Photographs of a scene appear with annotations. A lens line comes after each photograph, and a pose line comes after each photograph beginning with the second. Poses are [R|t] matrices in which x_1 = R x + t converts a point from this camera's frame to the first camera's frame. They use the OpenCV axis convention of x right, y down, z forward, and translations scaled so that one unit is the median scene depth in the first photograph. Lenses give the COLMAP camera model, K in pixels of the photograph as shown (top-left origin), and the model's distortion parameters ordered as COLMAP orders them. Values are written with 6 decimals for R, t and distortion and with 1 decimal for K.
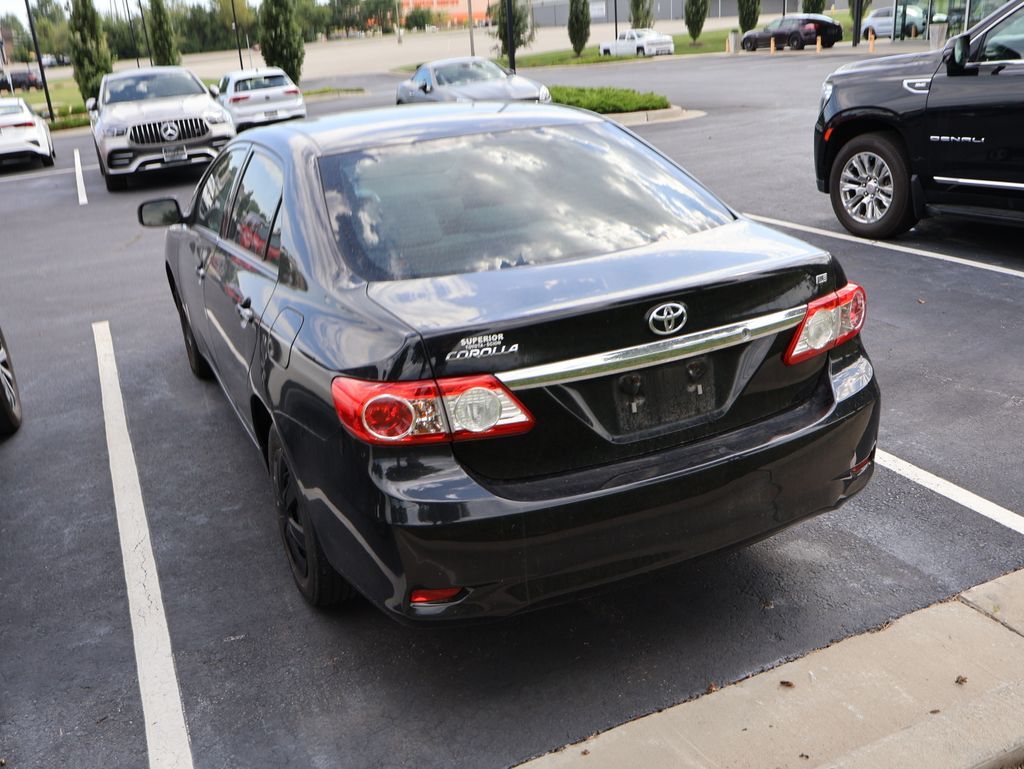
lens RADIAL K [[914.7, 0, 514.5], [0, 914.7, 313.0], [0, 0, 1]] dist [-0.005566, 0.001341]
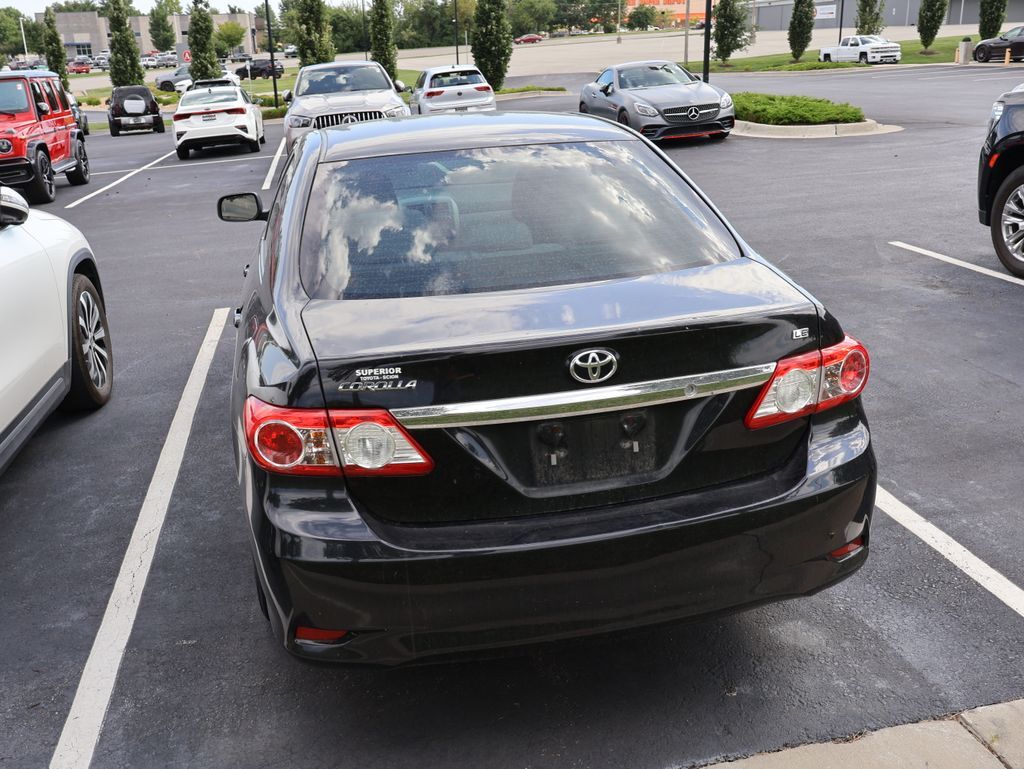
lens RADIAL K [[928.3, 0, 526.2], [0, 928.3, 328.2], [0, 0, 1]] dist [0.003878, -0.010154]
pose [[0.980045, 0.081358, -0.181362, 0.243059], [-0.079477, 0.996681, 0.017628, -0.038199], [0.182194, -0.002863, 0.983258, 0.080828]]
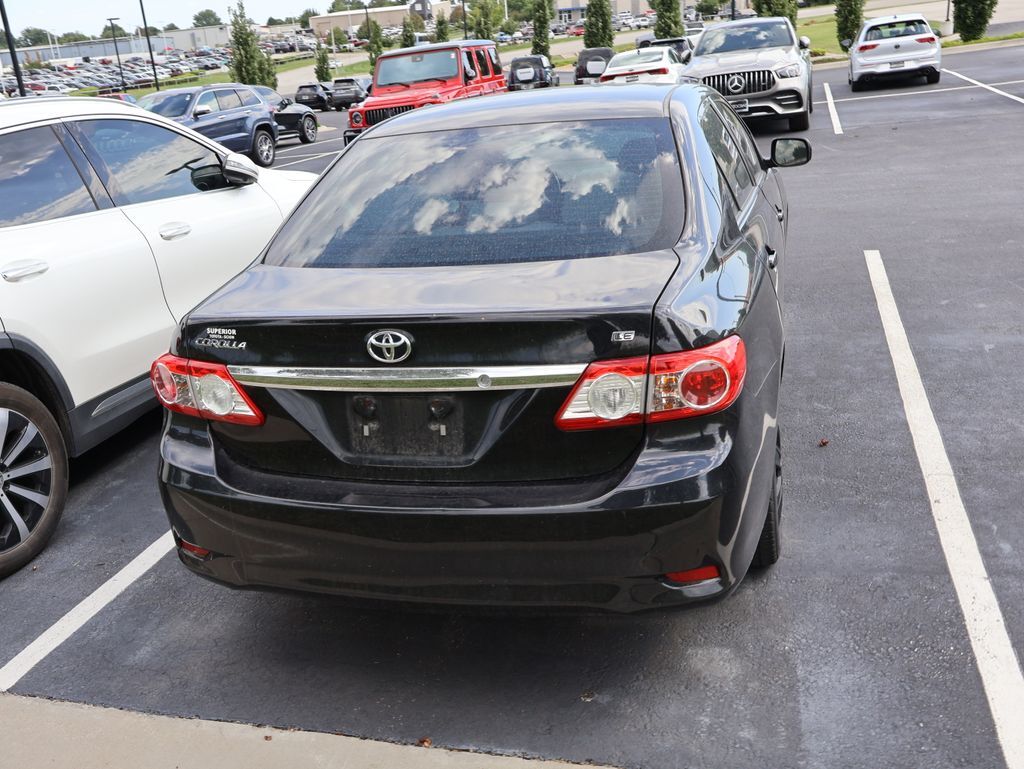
lens RADIAL K [[934.8, 0, 532.0], [0, 934.8, 330.6], [0, 0, 1]] dist [-0.006957, -0.008358]
pose [[0.794083, 0.180236, -0.580472, 0.766775], [-0.141200, 0.983597, 0.112246, -0.126456], [0.591181, -0.007169, 0.806507, 0.287362]]
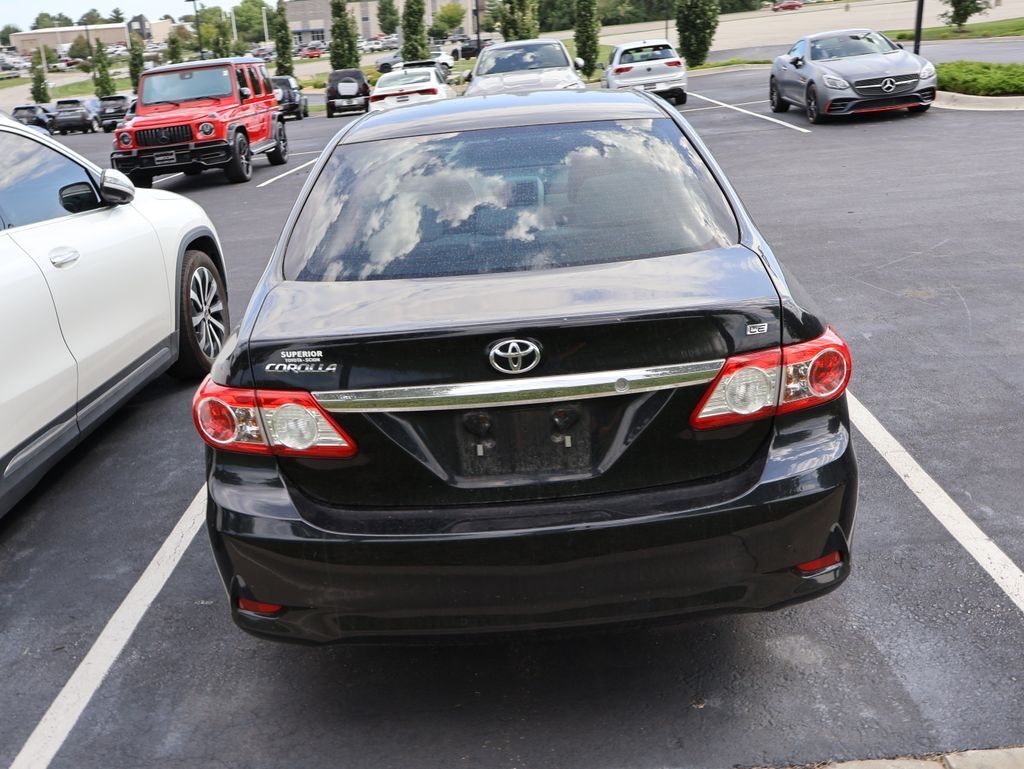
lens RADIAL K [[937.5, 0, 540.3], [0, 937.5, 334.6], [0, 0, 1]] dist [-0.000959, 0.011674]
pose [[0.924426, 0.116193, -0.363229, 0.468689], [-0.100181, 0.992993, 0.062683, -0.066401], [0.367967, -0.021557, 0.929589, 0.163809]]
